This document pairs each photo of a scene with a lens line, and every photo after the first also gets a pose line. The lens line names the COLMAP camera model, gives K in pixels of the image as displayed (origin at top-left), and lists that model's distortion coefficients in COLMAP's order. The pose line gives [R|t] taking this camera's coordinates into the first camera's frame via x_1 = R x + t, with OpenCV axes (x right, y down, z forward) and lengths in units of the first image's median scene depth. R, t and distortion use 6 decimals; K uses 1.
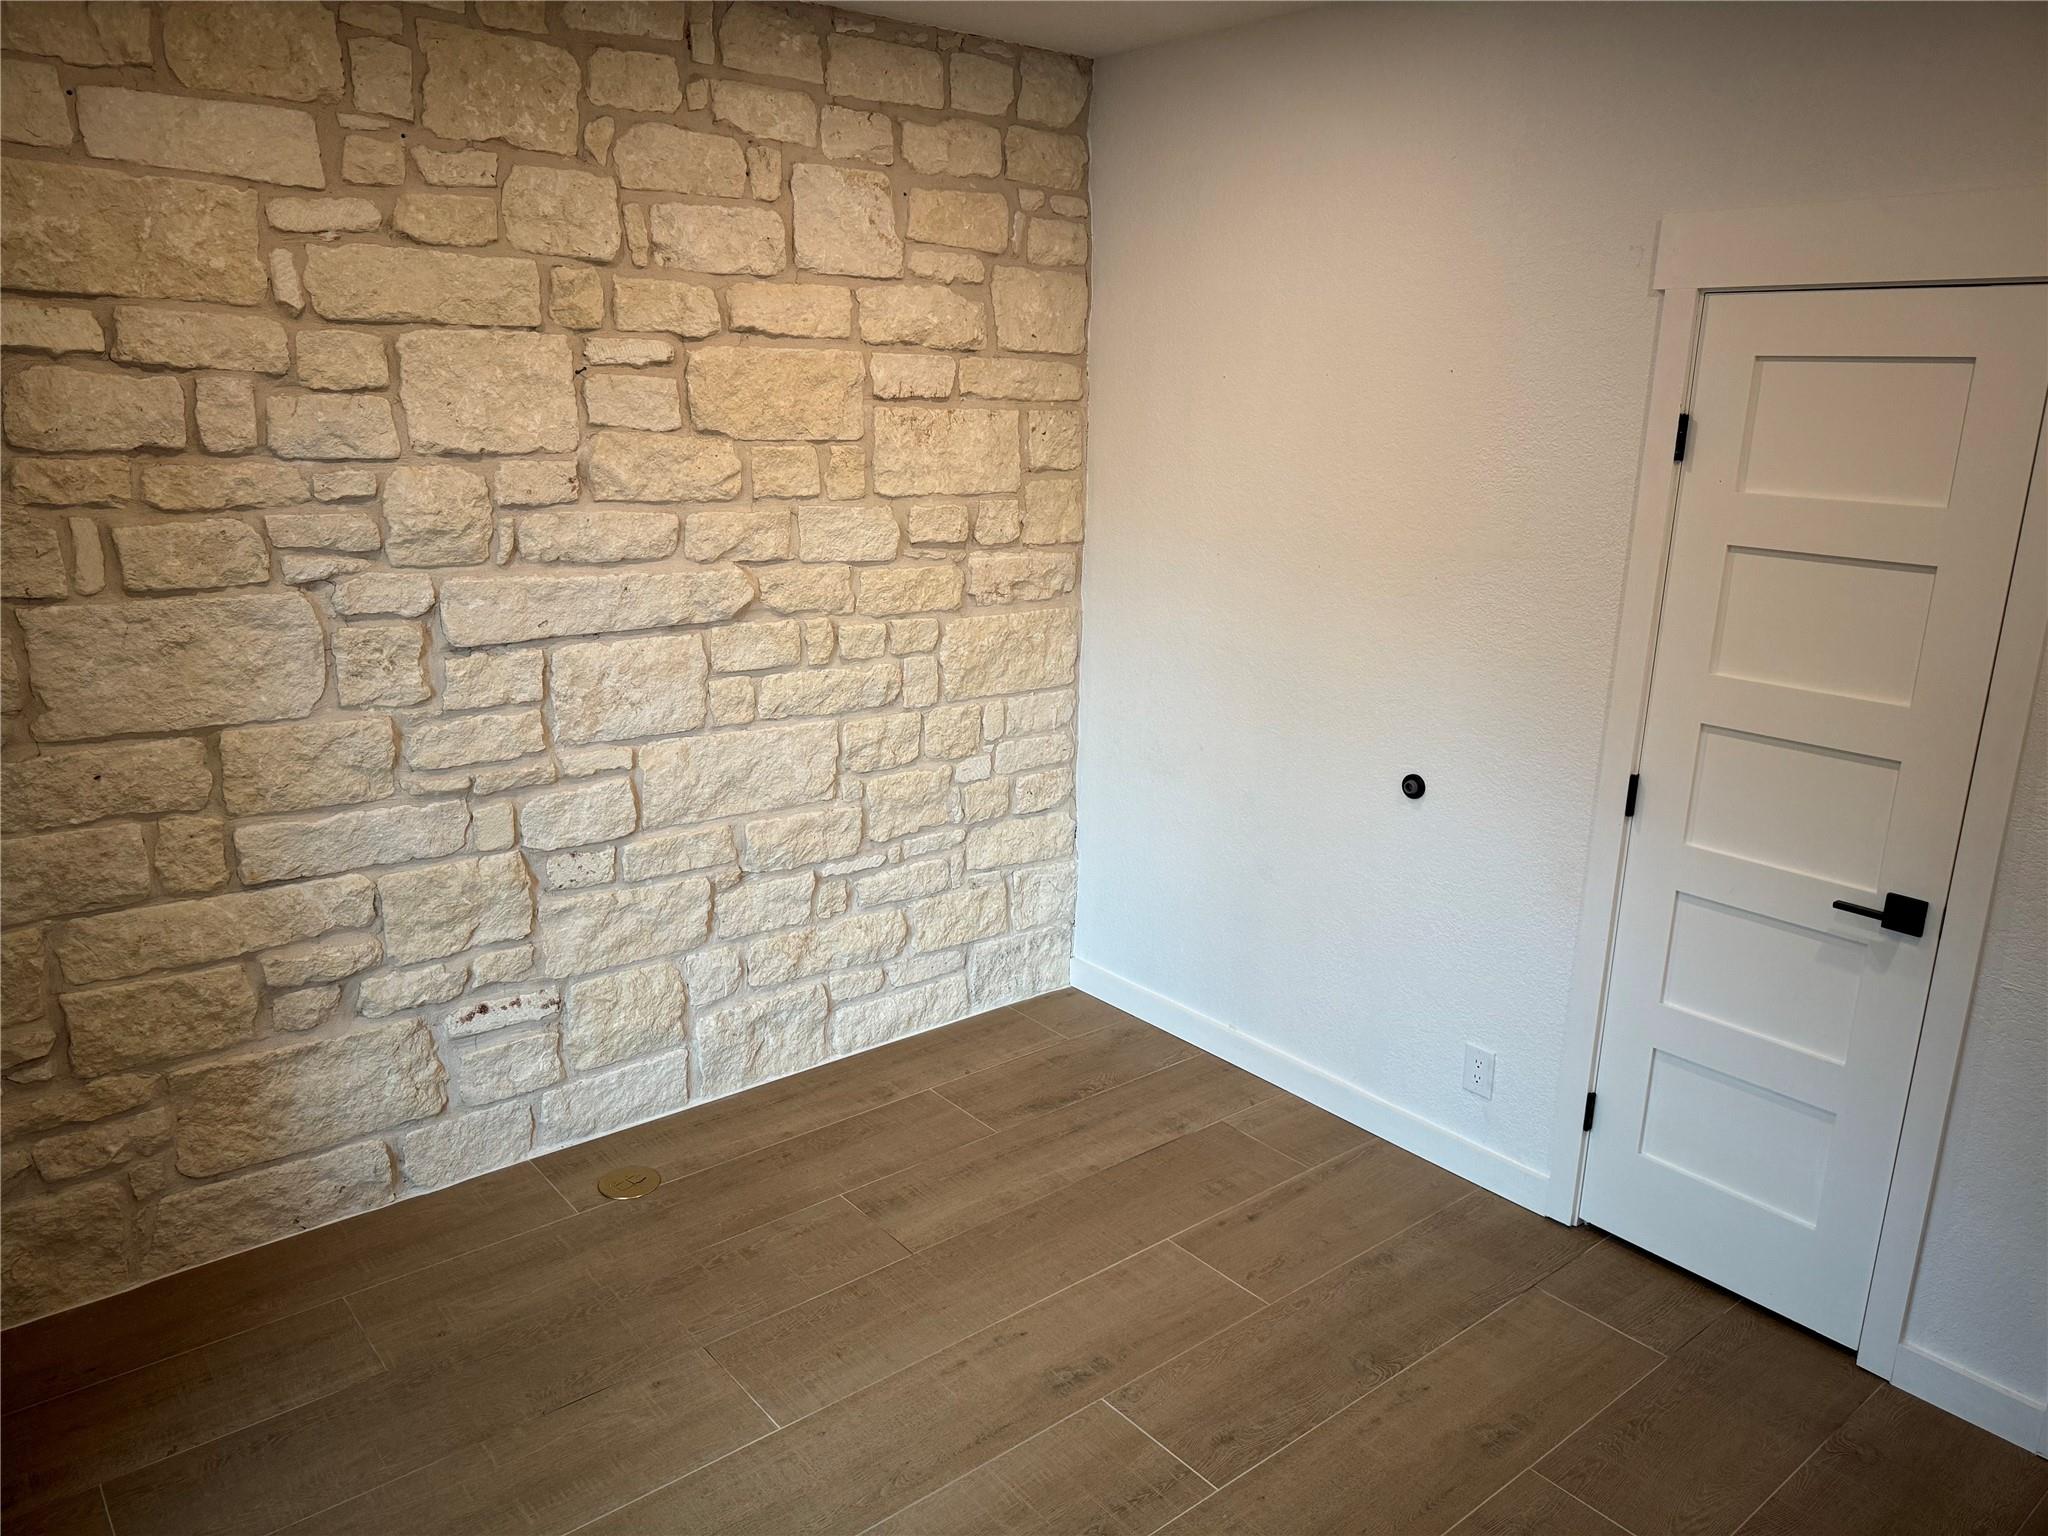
lens RADIAL K [[1444.0, 0, 1023.2], [0, 1444.0, 771.5], [0, 0, 1]] dist [0.051670, -0.065673]
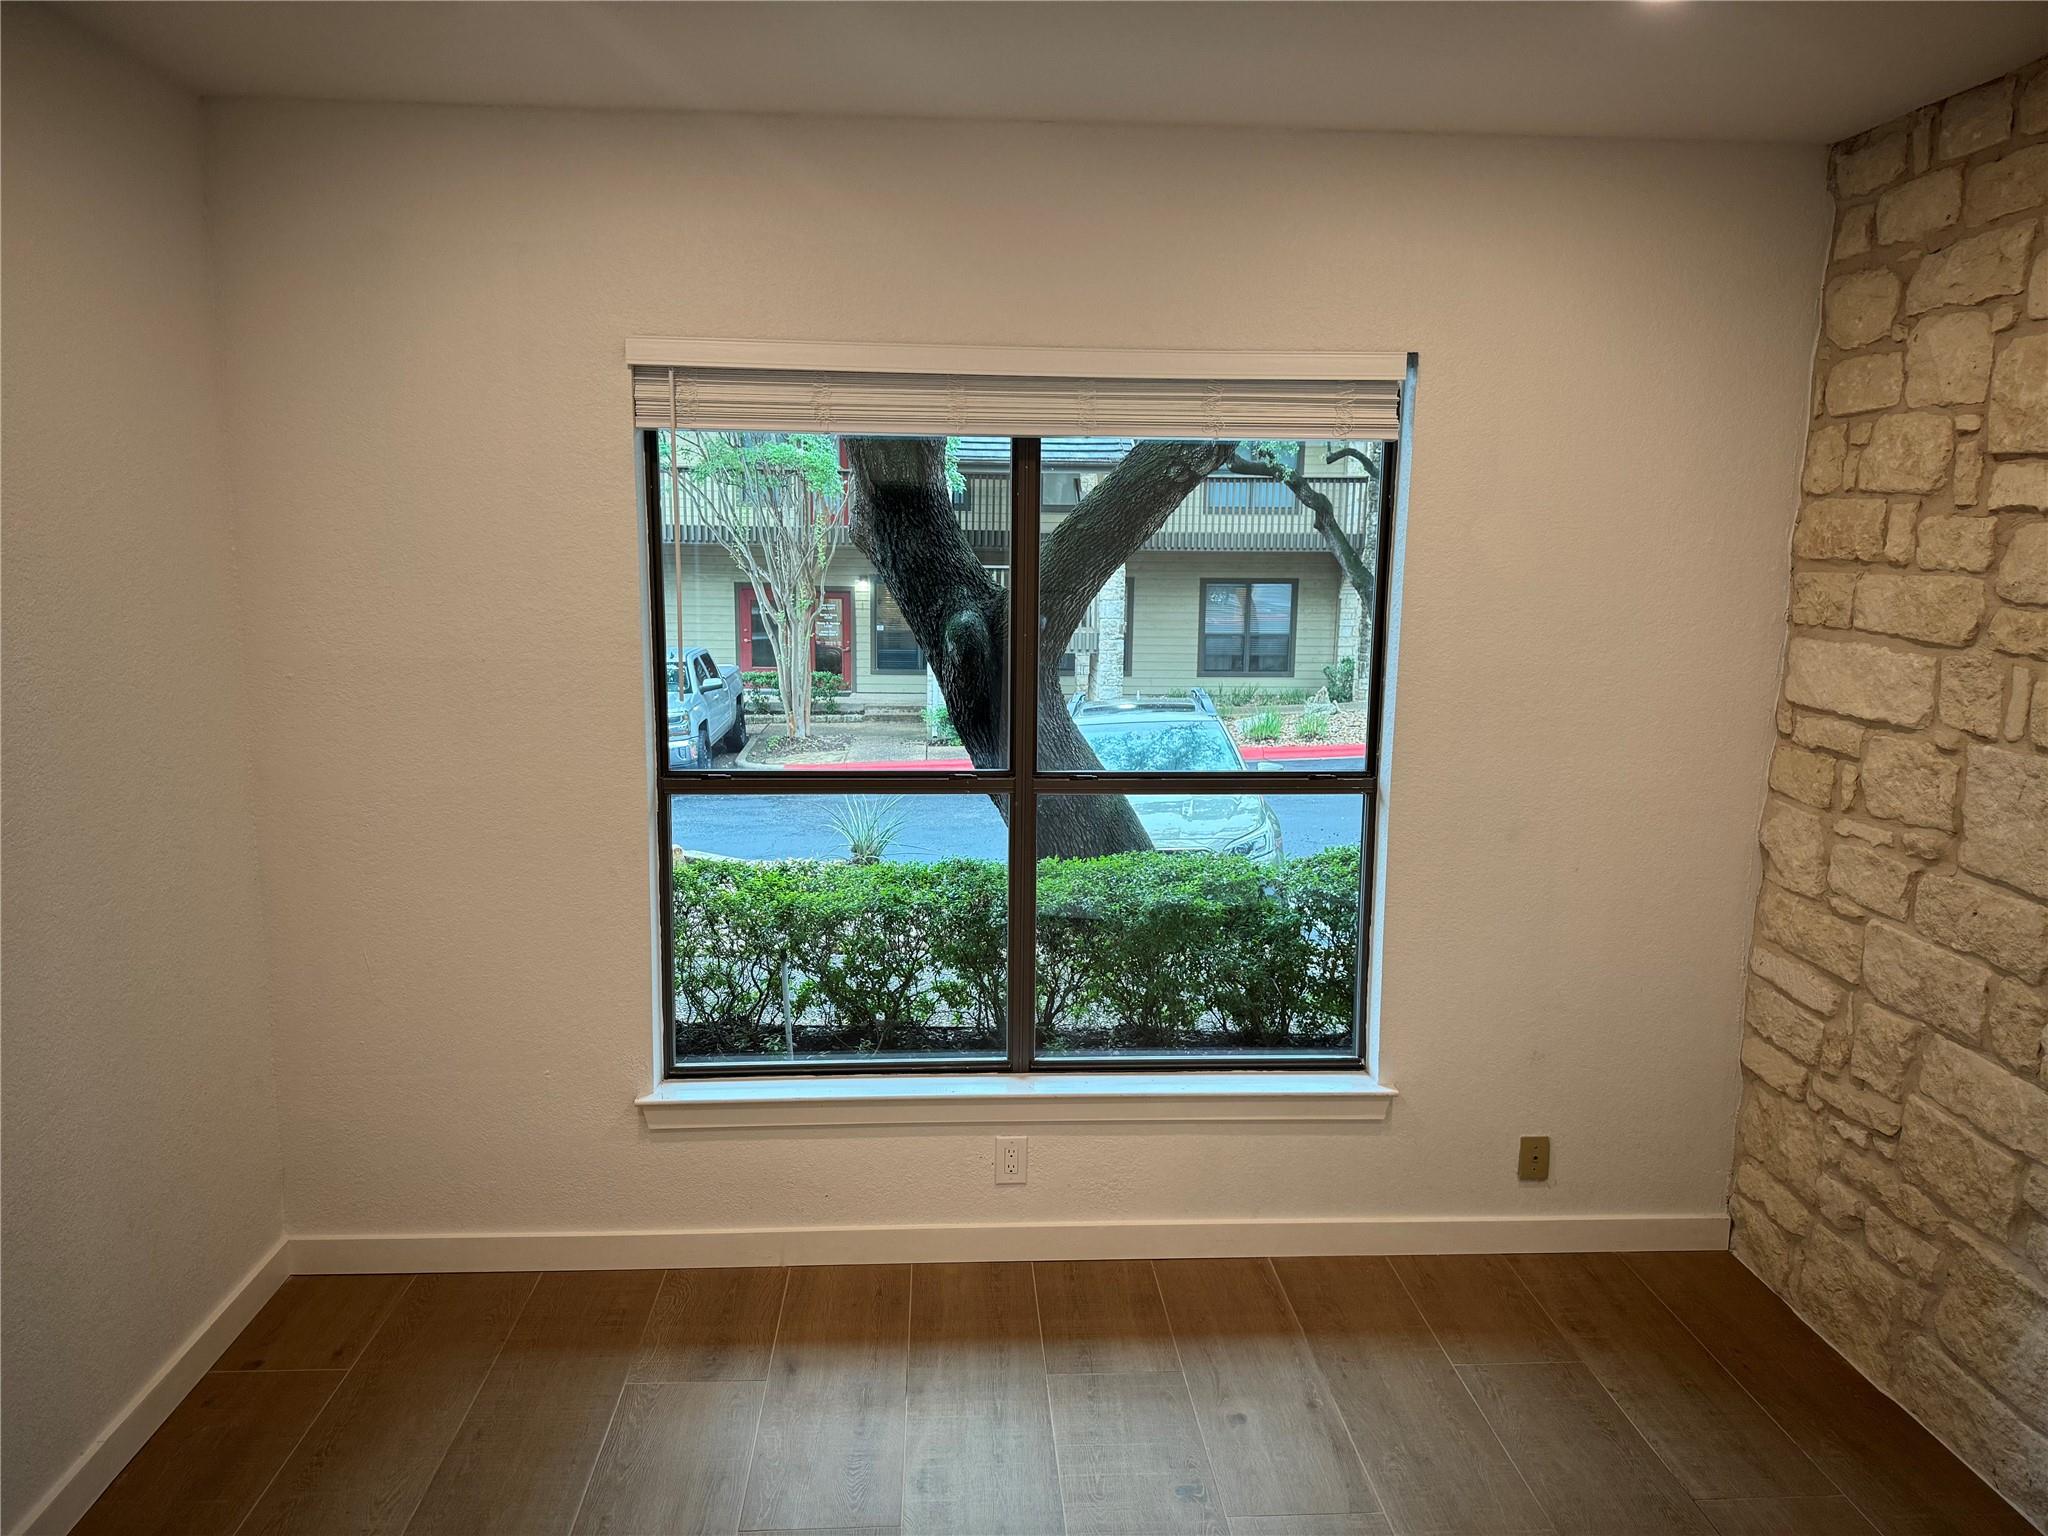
lens RADIAL K [[1452.0, 0, 1028.9], [0, 1452.0, 770.9], [0, 0, 1]] dist [0.034731, -0.037152]
pose [[-0.588415, 0.103850, -0.801862, 0.521890], [-0.227262, 0.930497, 0.287276, -0.212003], [0.775964, 0.351270, -0.523917, 0.891879]]
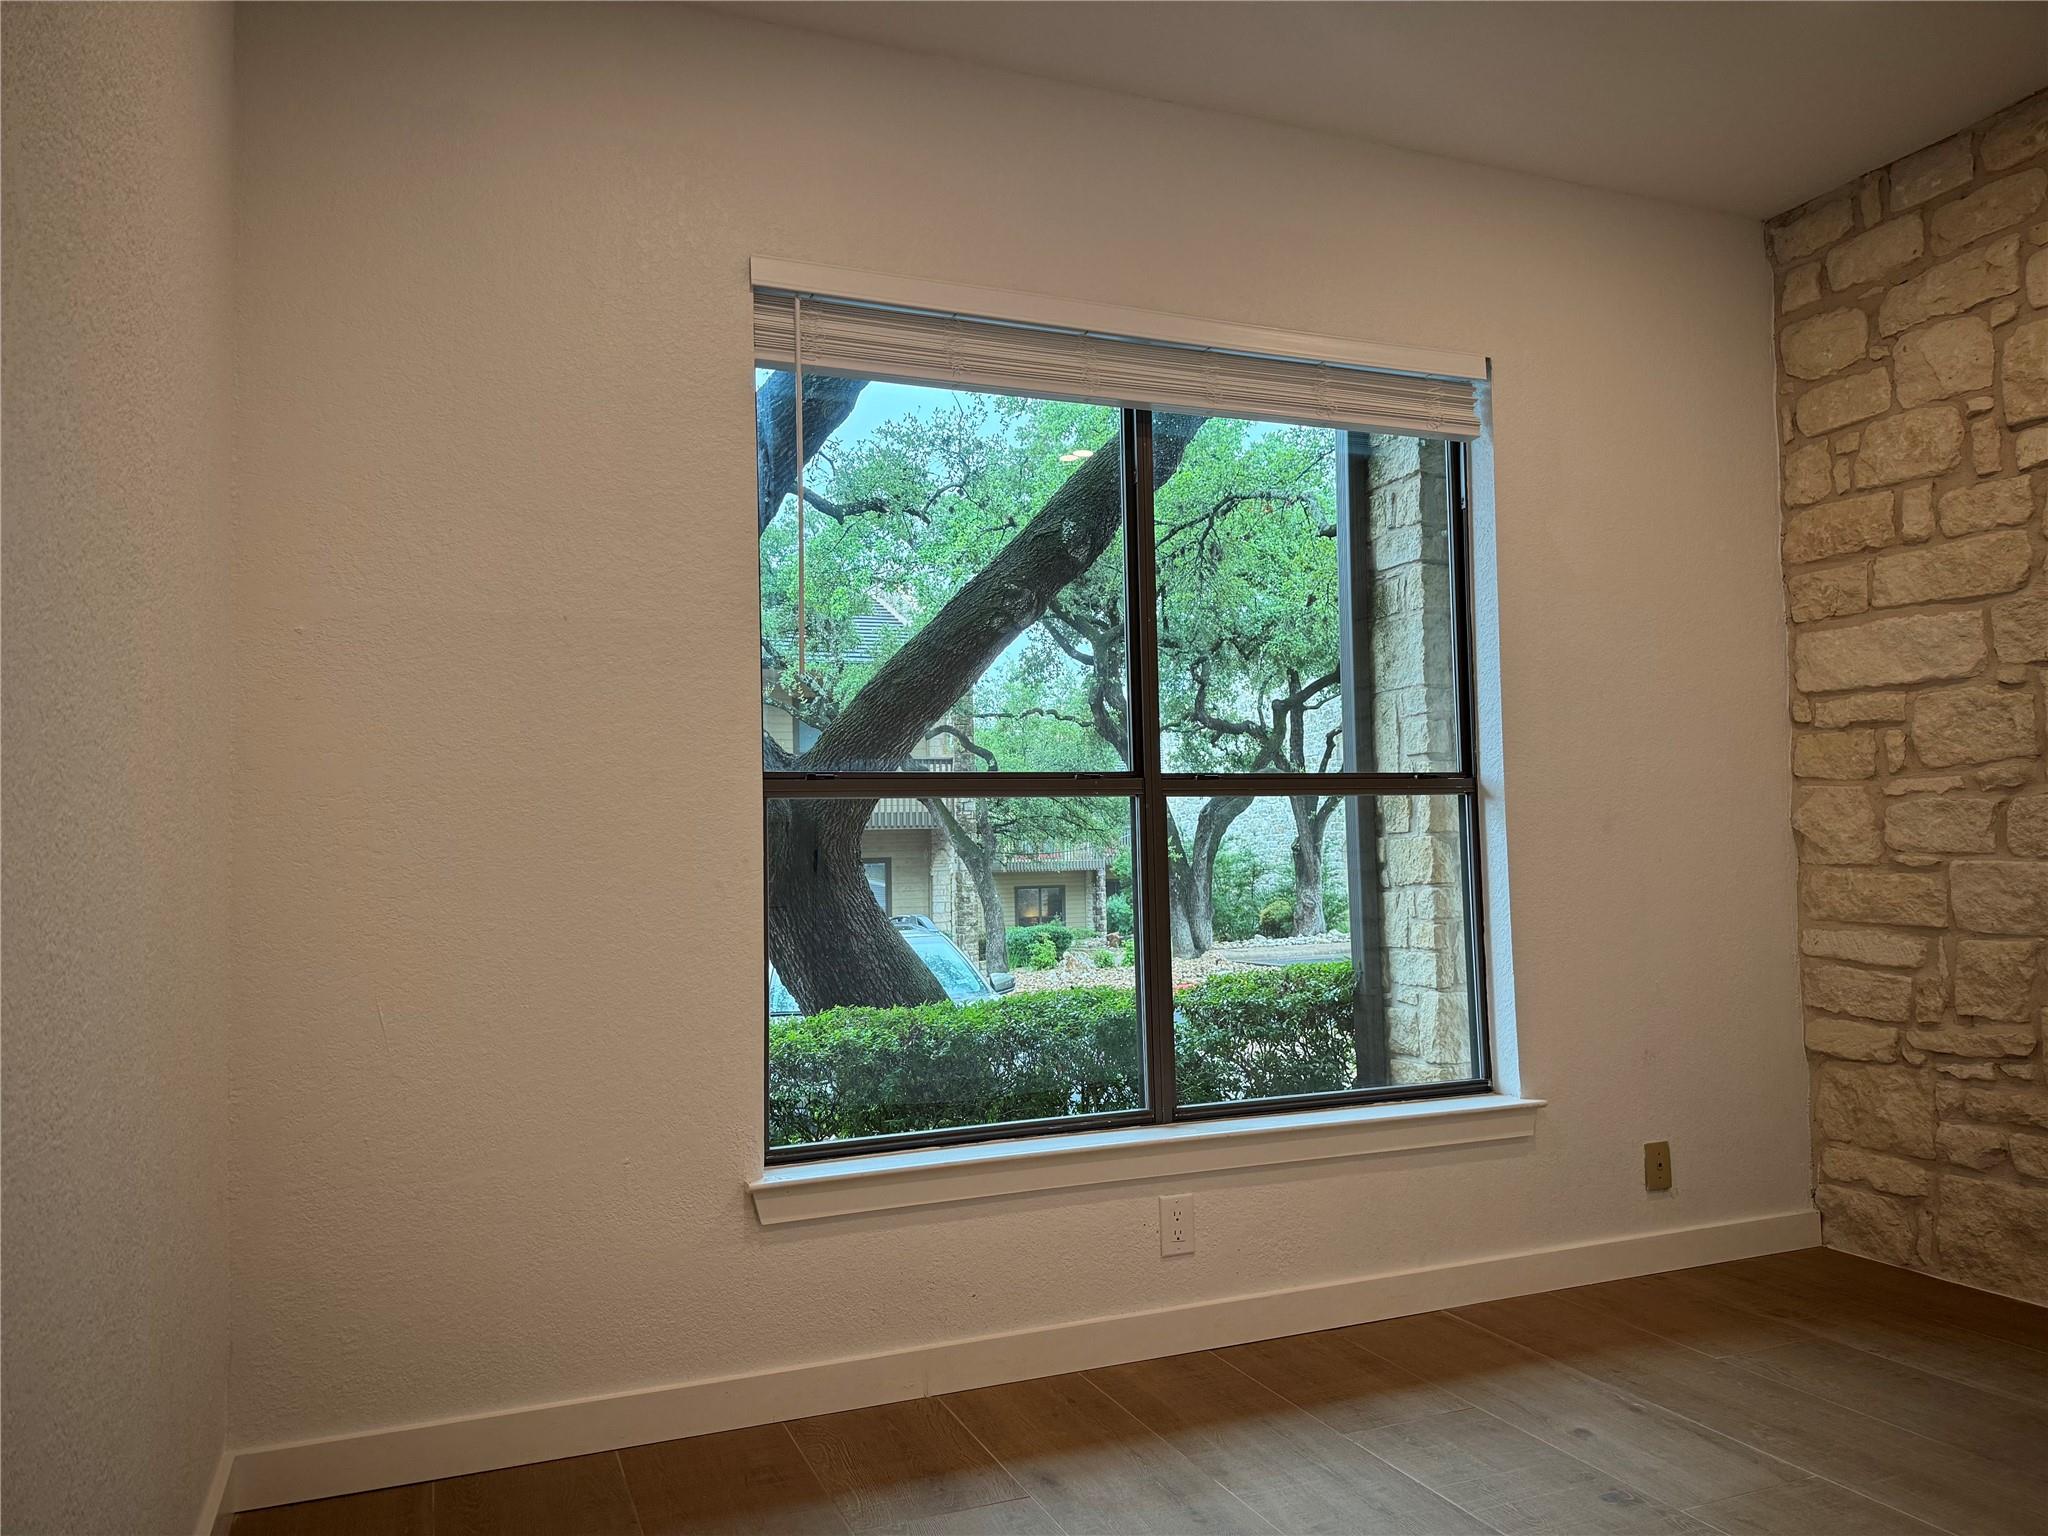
lens RADIAL K [[1442.6, 0, 1027.3], [0, 1442.6, 772.9], [0, 0, 1]] dist [0.063467, -0.074859]
pose [[-0.293702, -0.067818, -0.953488, 0.619180], [-0.226985, 0.973898, 0.000649, 0.141094], [0.928556, 0.216618, -0.301430, 0.517052]]
